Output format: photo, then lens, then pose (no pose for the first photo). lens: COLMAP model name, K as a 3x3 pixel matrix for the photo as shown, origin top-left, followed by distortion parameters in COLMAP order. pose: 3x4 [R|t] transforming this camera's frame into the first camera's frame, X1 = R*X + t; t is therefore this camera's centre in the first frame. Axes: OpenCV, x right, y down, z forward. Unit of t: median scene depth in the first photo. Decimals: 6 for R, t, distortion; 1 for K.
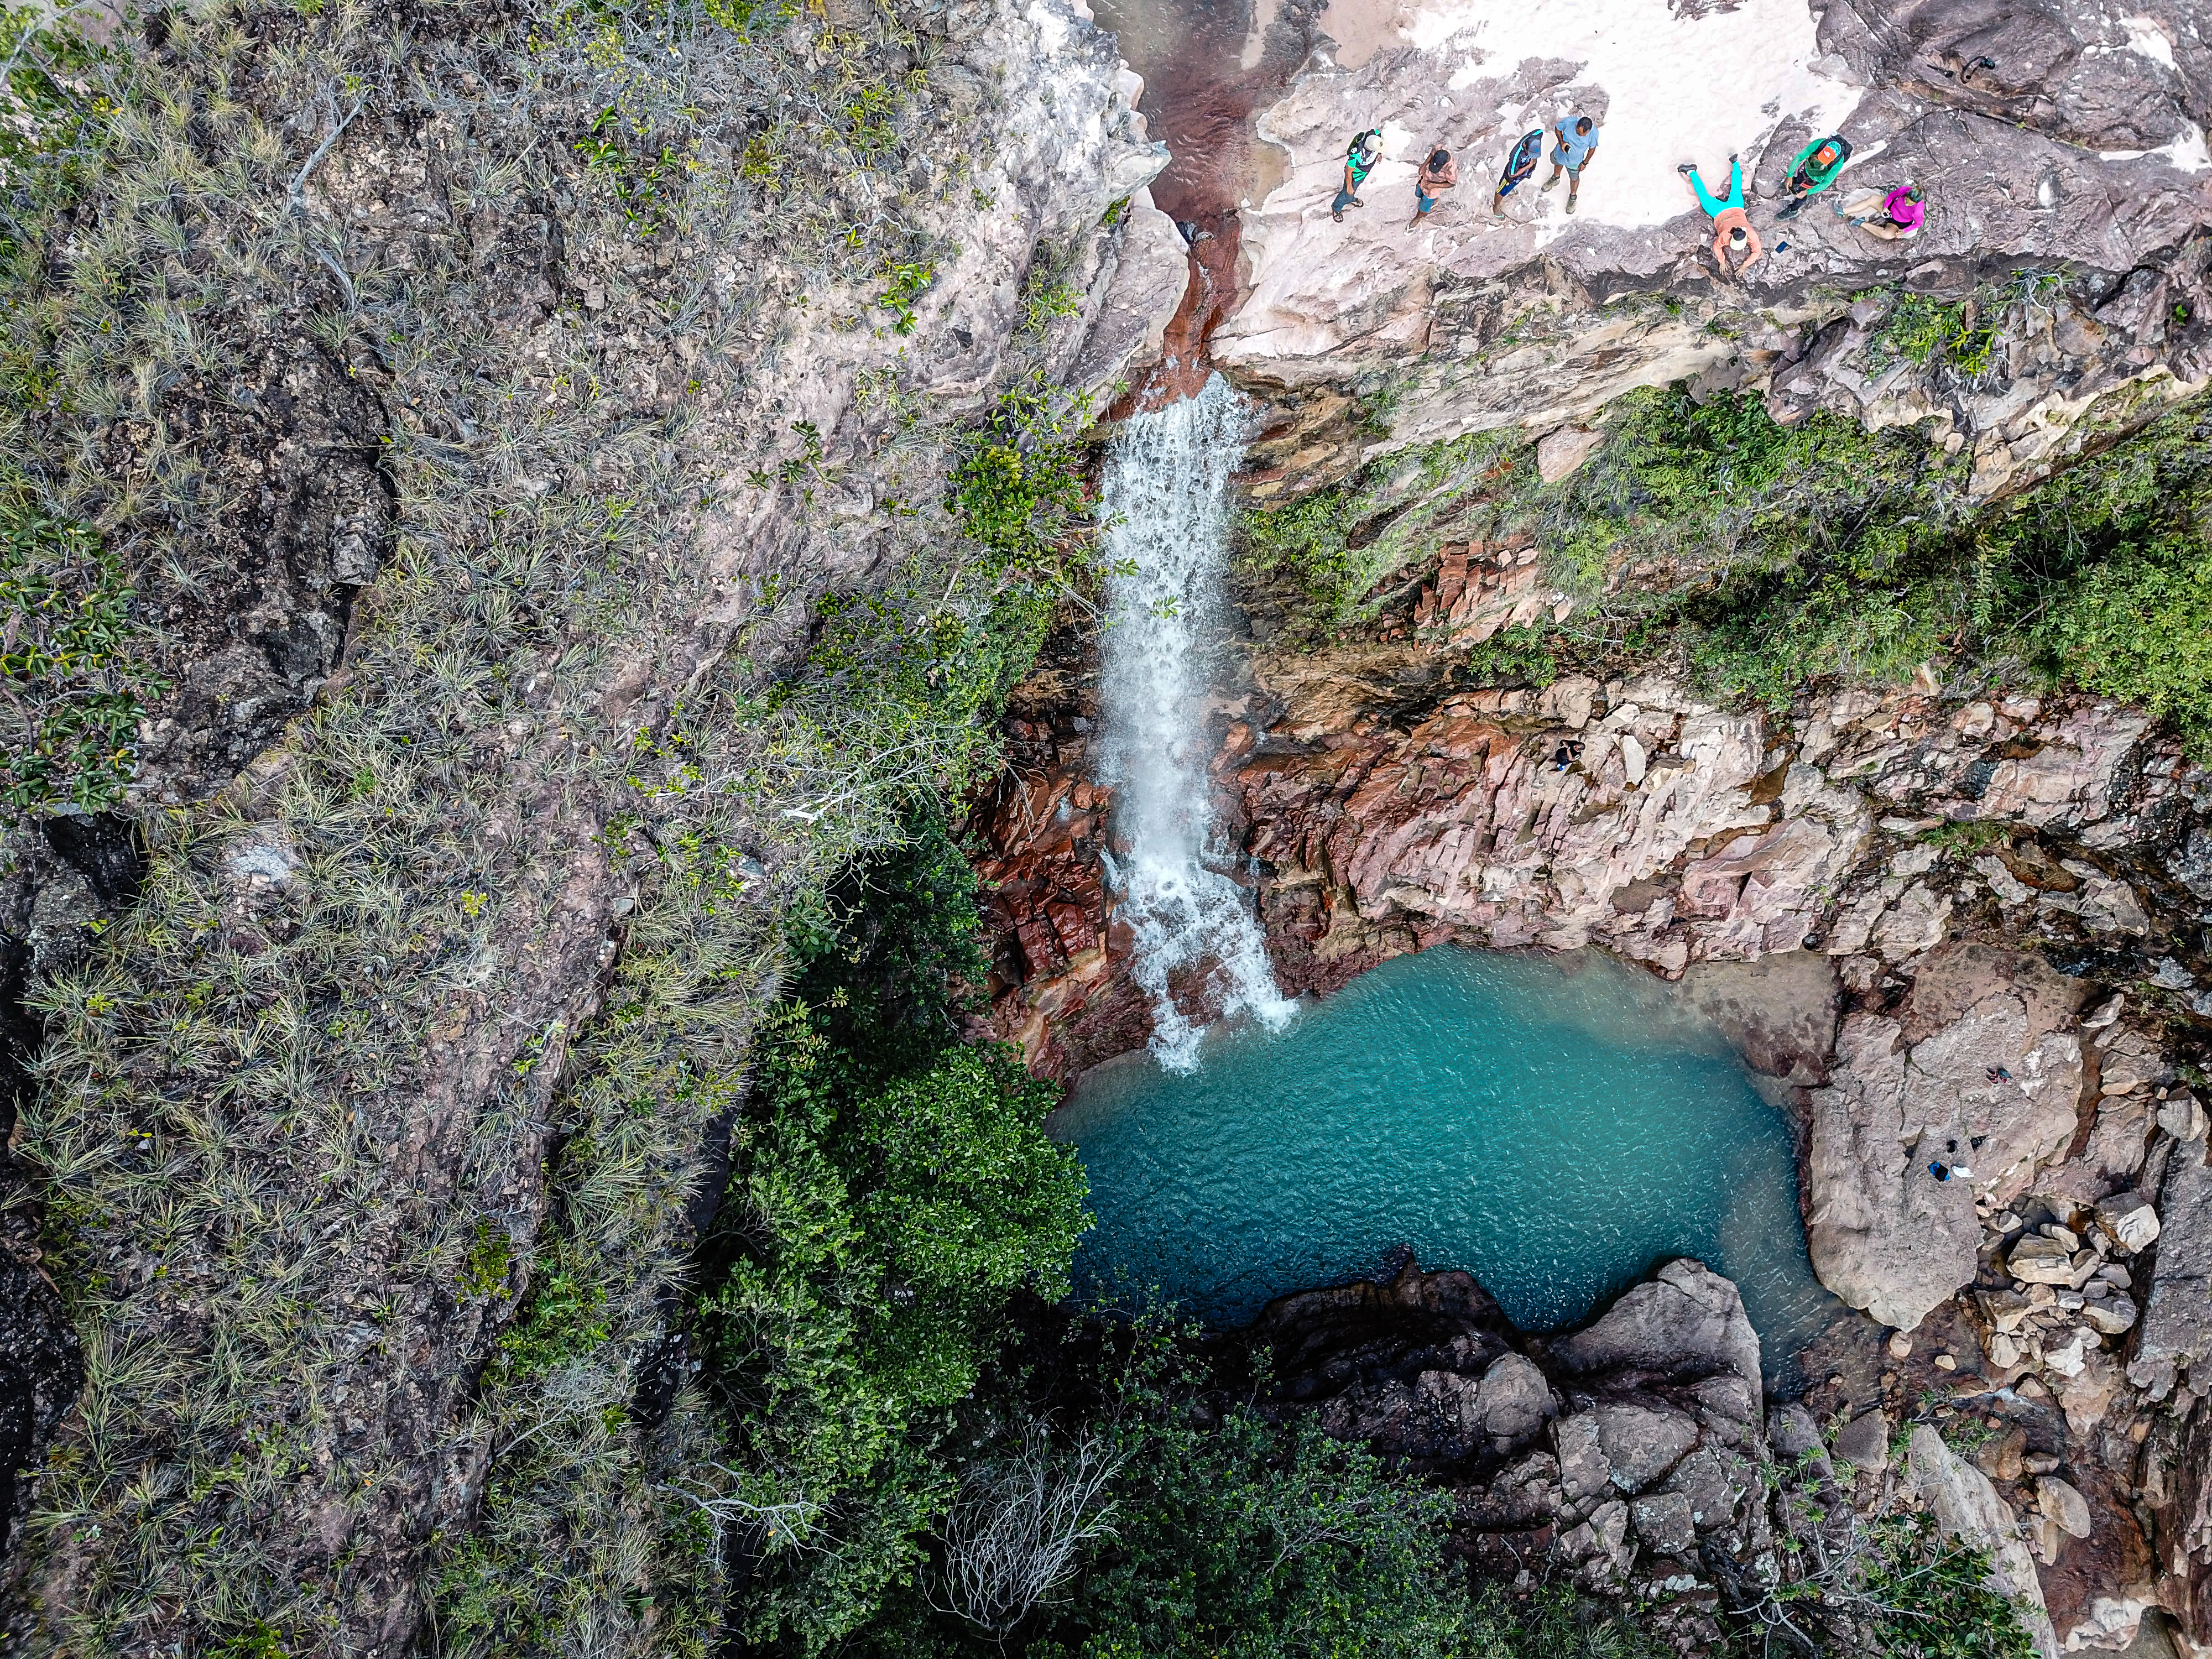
lens RADIAL K [[1691.9, 0, 1107.0], [0, 1691.9, 847.6], [0, 0, 1]] dist [0.003671, 0.004631]
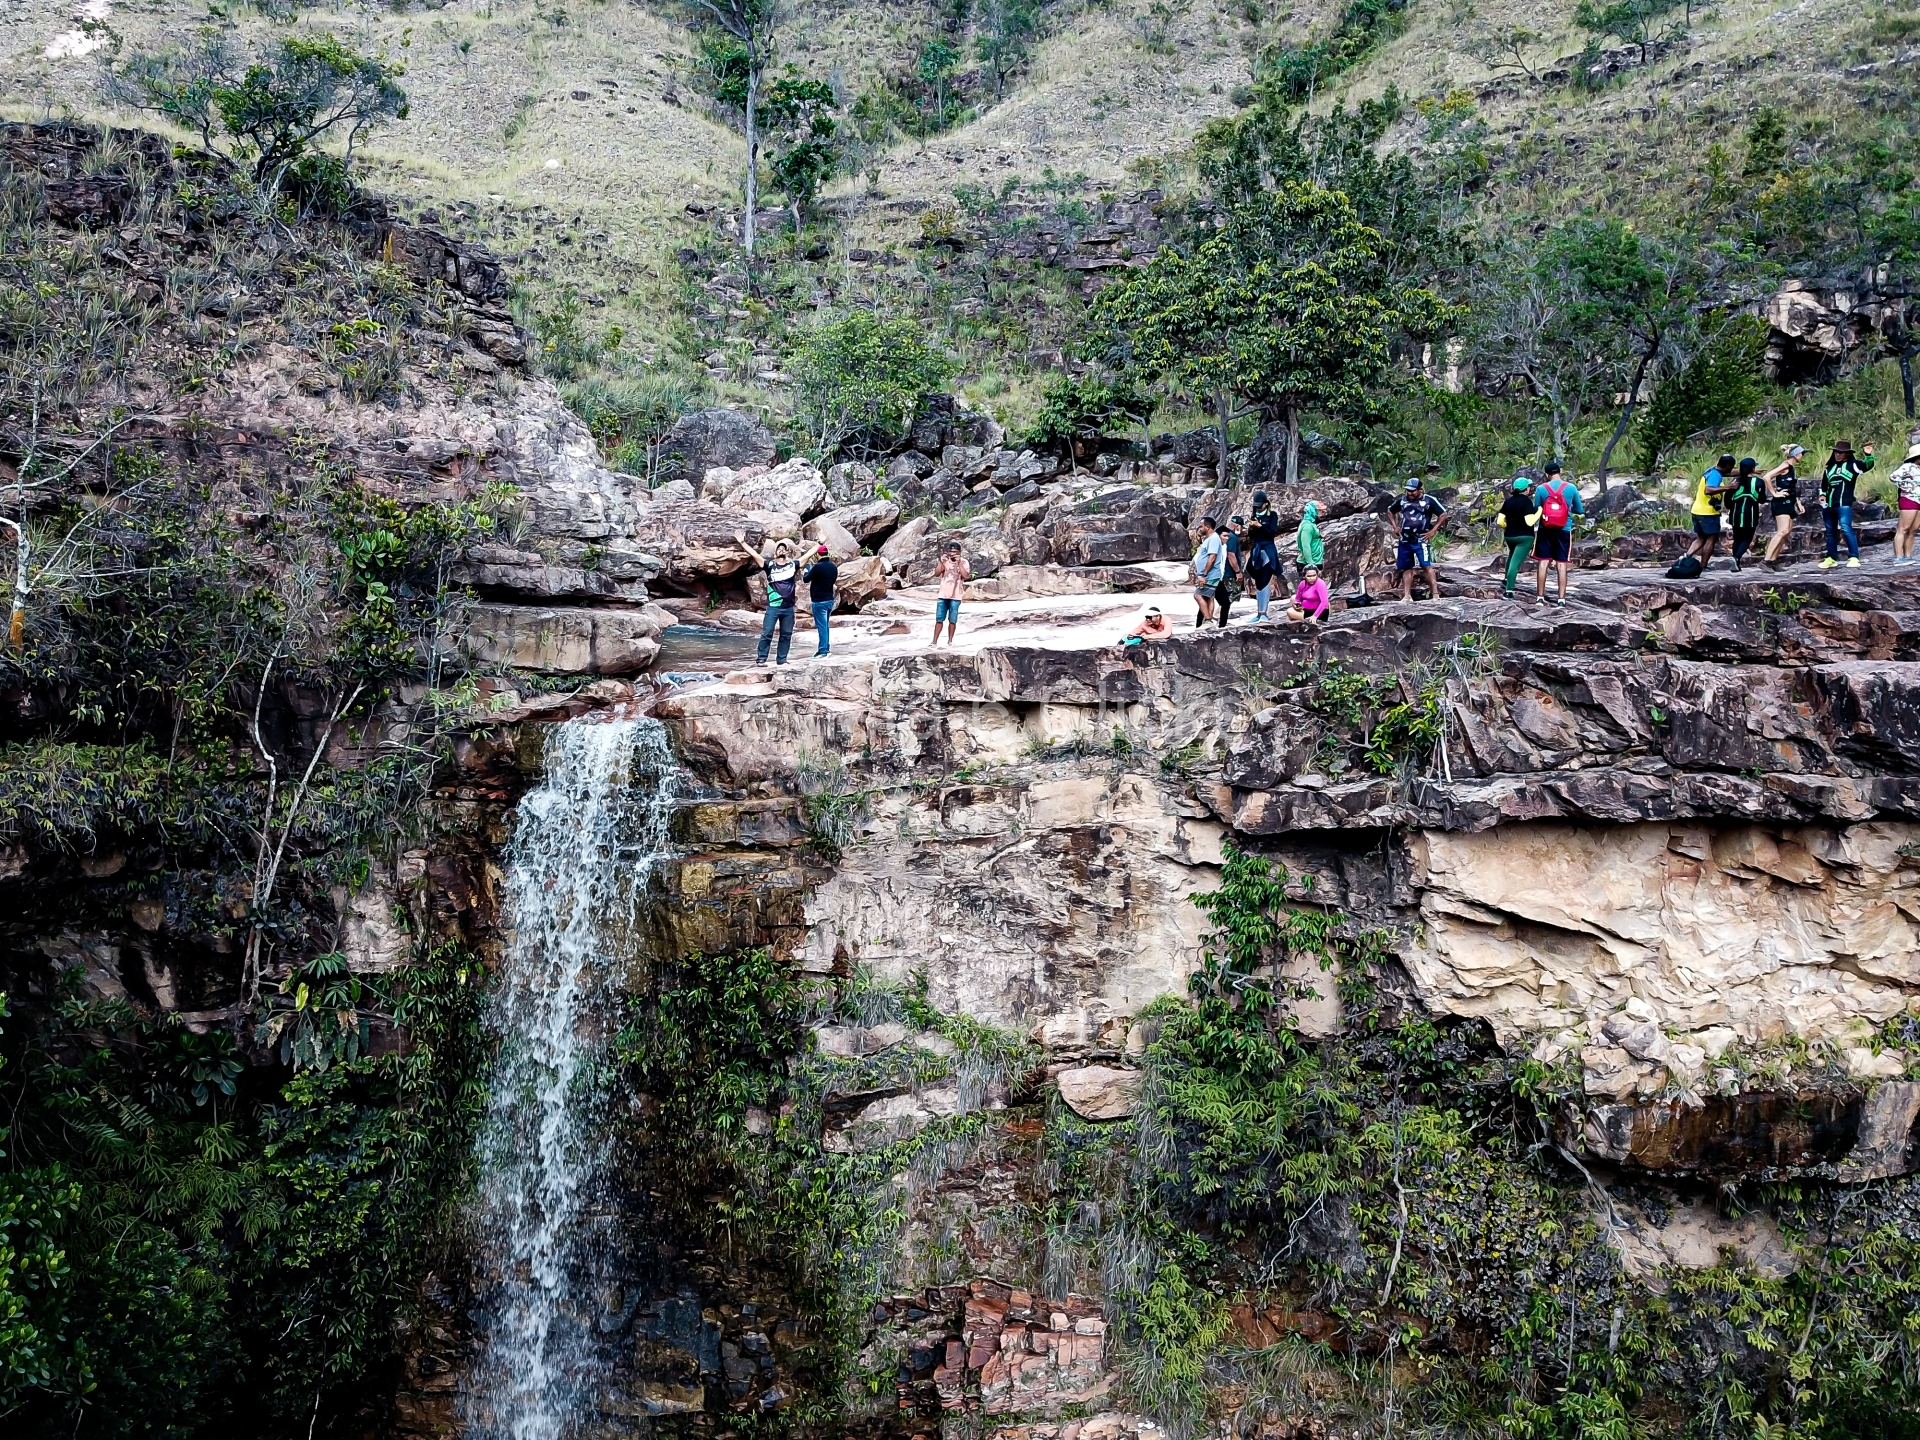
lens RADIAL K [[1760.2, 0, 795.5], [0, 1760.2, 743.3], [0, 0, 1]] dist [0.039664, -0.015196]
pose [[0.963449, 0.056441, -0.261880, 0.261063], [-0.265763, 0.324417, -0.907813, 0.411232], [0.033720, 0.944229, 0.327559, 0.409560]]
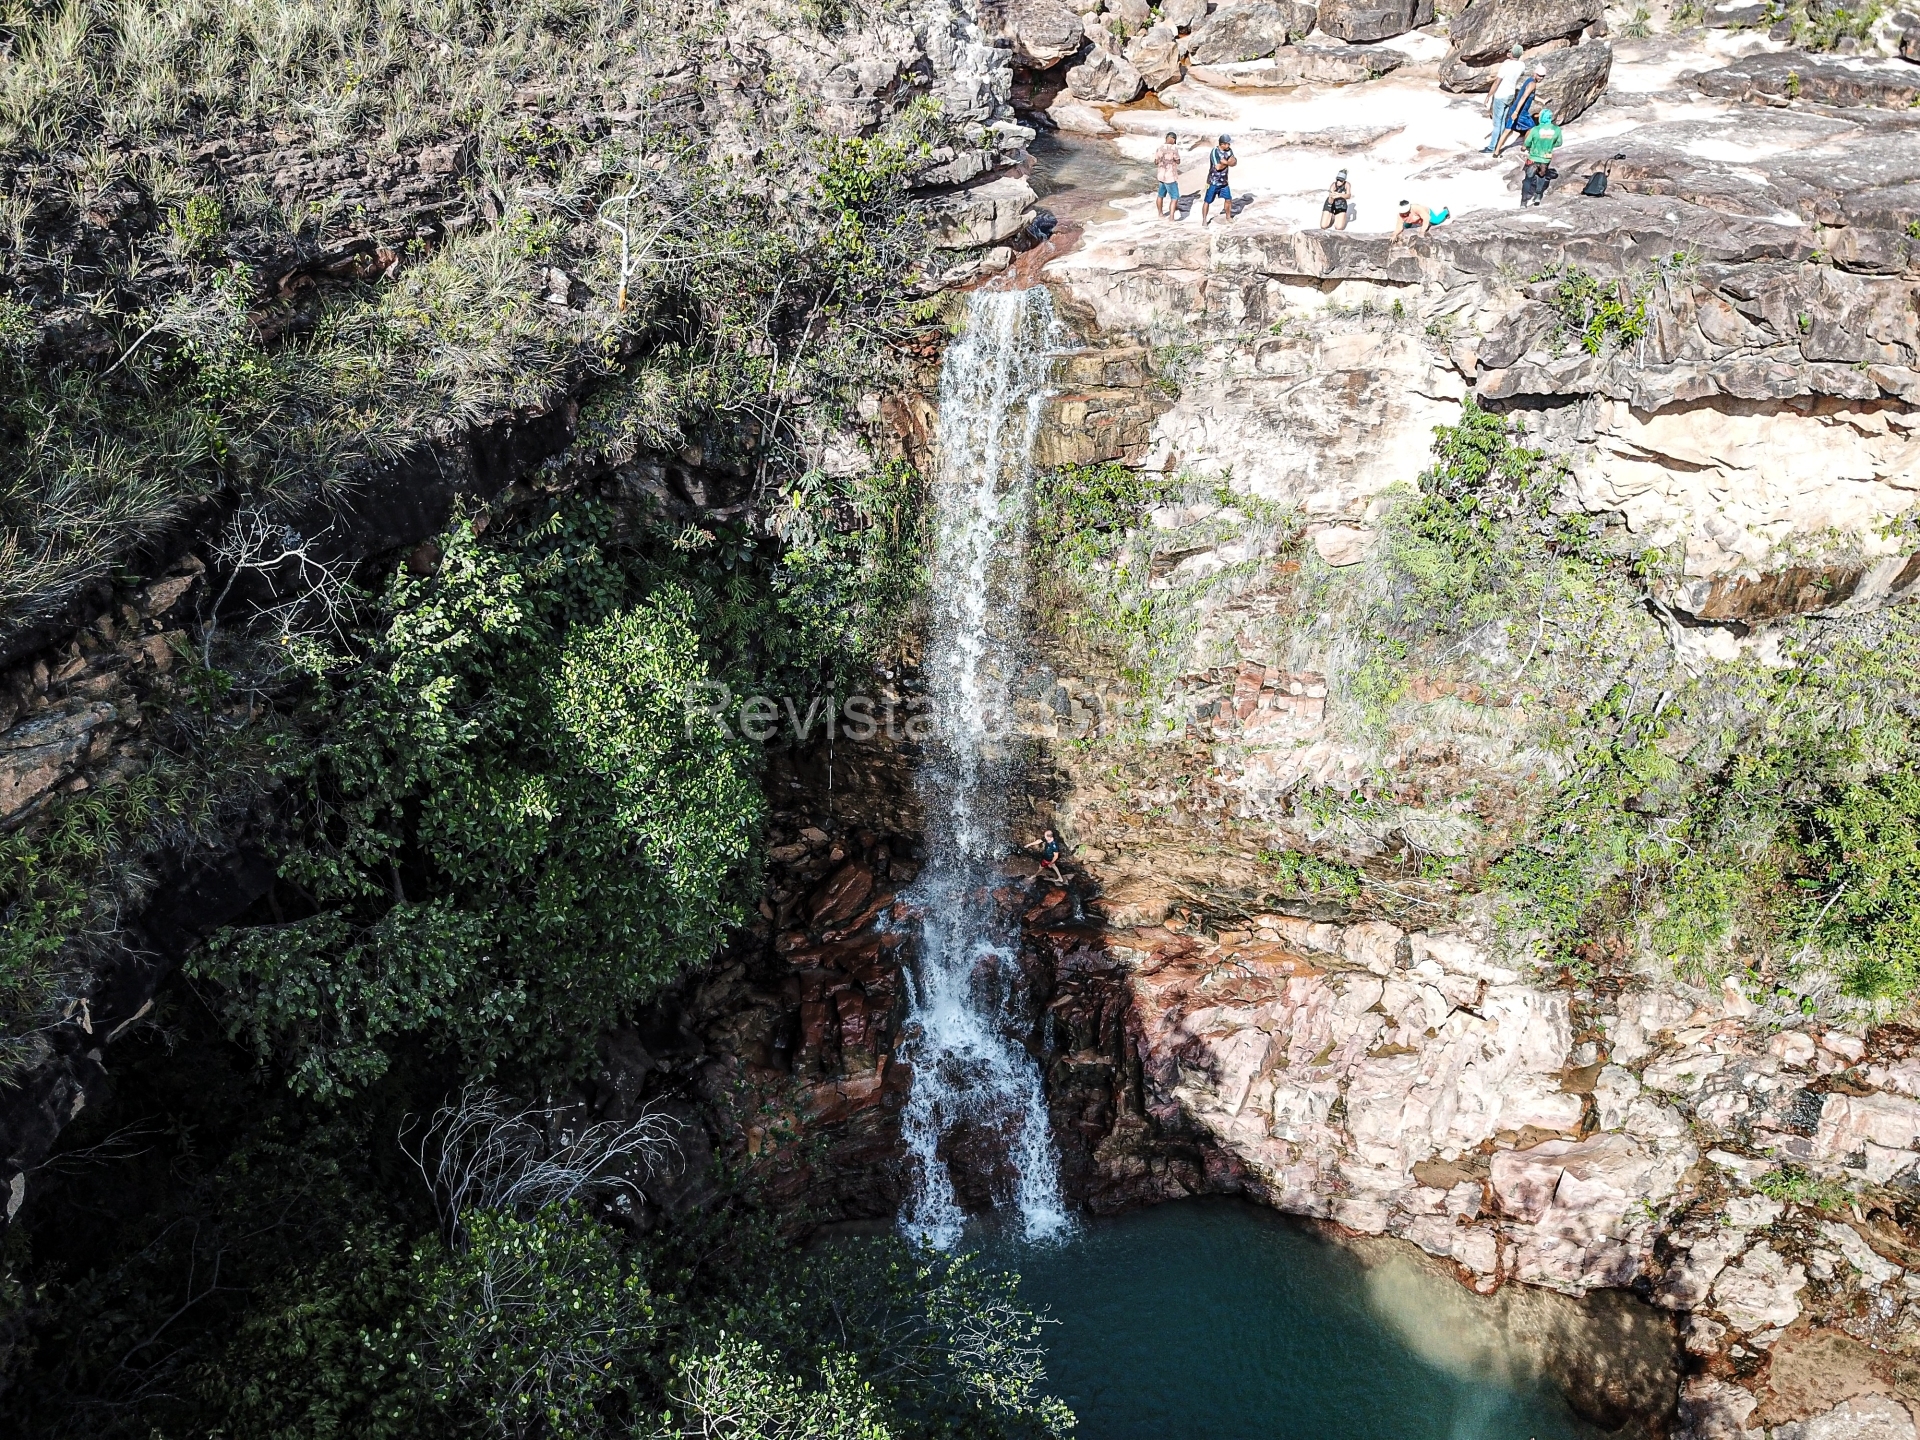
lens RADIAL K [[1470.7, 0, 960.8], [0, 1470.7, 734.0], [0, 0, 1]] dist [-0.001928, 0.010662]
pose [[0.966796, 0.170102, -0.190709, 0.174114], [-0.253746, 0.727456, -0.637511, 0.453079], [0.030290, 0.664735, 0.746465, 0.223855]]
